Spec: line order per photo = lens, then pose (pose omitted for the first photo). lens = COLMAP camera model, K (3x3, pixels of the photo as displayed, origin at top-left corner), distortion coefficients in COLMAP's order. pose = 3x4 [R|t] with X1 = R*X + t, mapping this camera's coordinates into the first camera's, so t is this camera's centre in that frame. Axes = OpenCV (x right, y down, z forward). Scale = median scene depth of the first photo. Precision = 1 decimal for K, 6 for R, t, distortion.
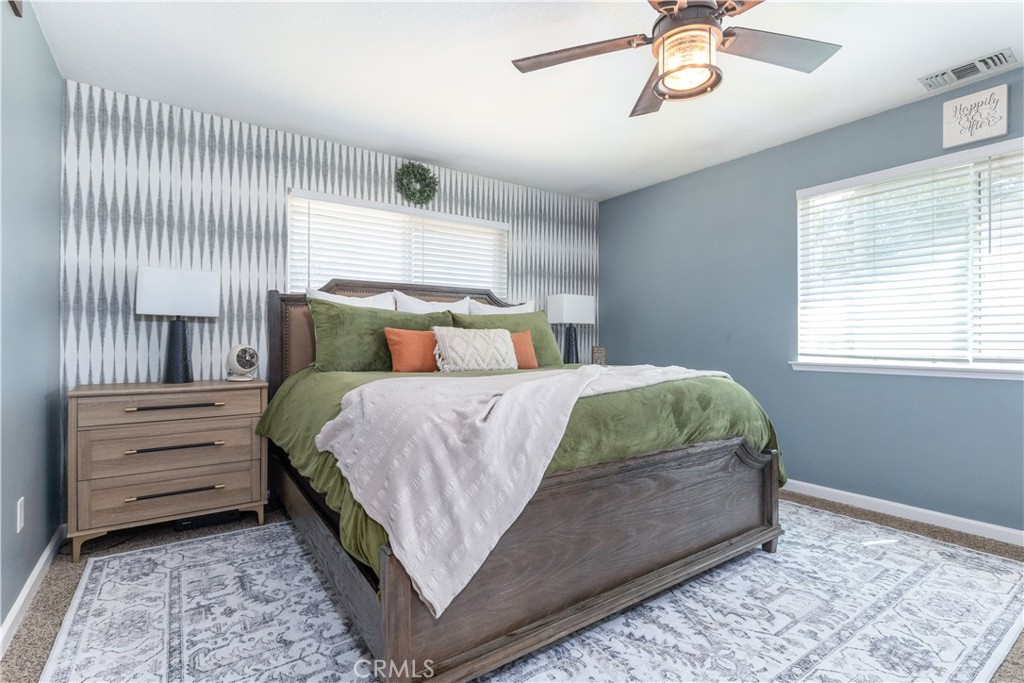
lens RADIAL K [[489.5, 0, 528.9], [0, 489.5, 338.9], [0, 0, 1]] dist [-0.002539, -0.000413]
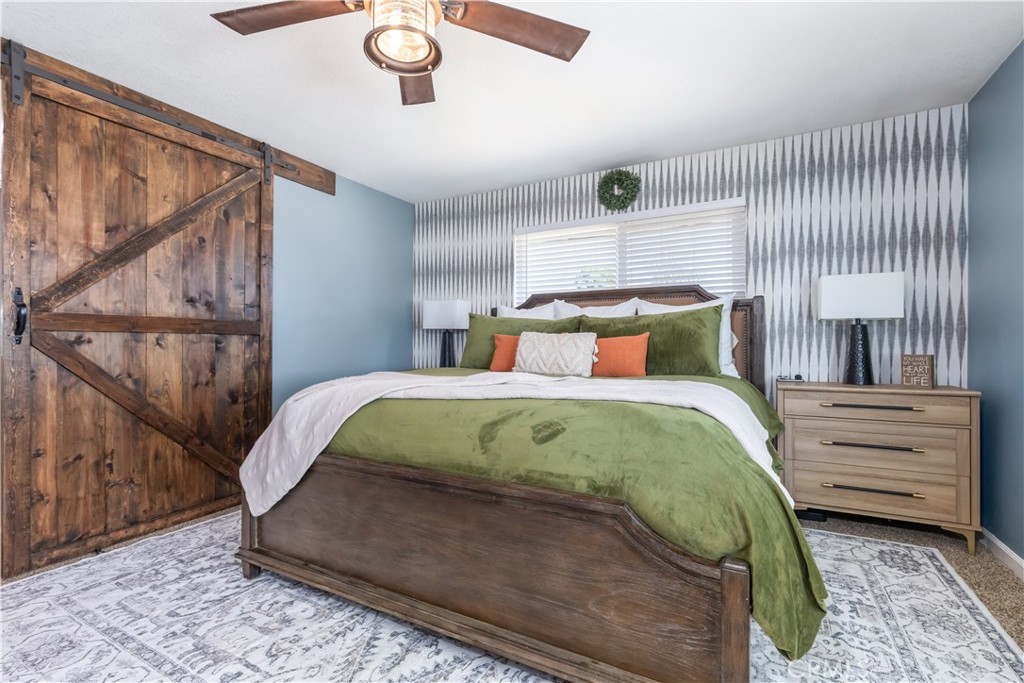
lens RADIAL K [[462.0, 0, 510.6], [0, 462.0, 344.9], [0, 0, 1]] dist [0.000735, 0.000502]
pose [[0.427666, 0.001839, -0.903935, 0.652835], [0.002821, 0.999990, 0.003369, 0.000294], [0.903932, -0.003991, 0.427657, 0.467864]]
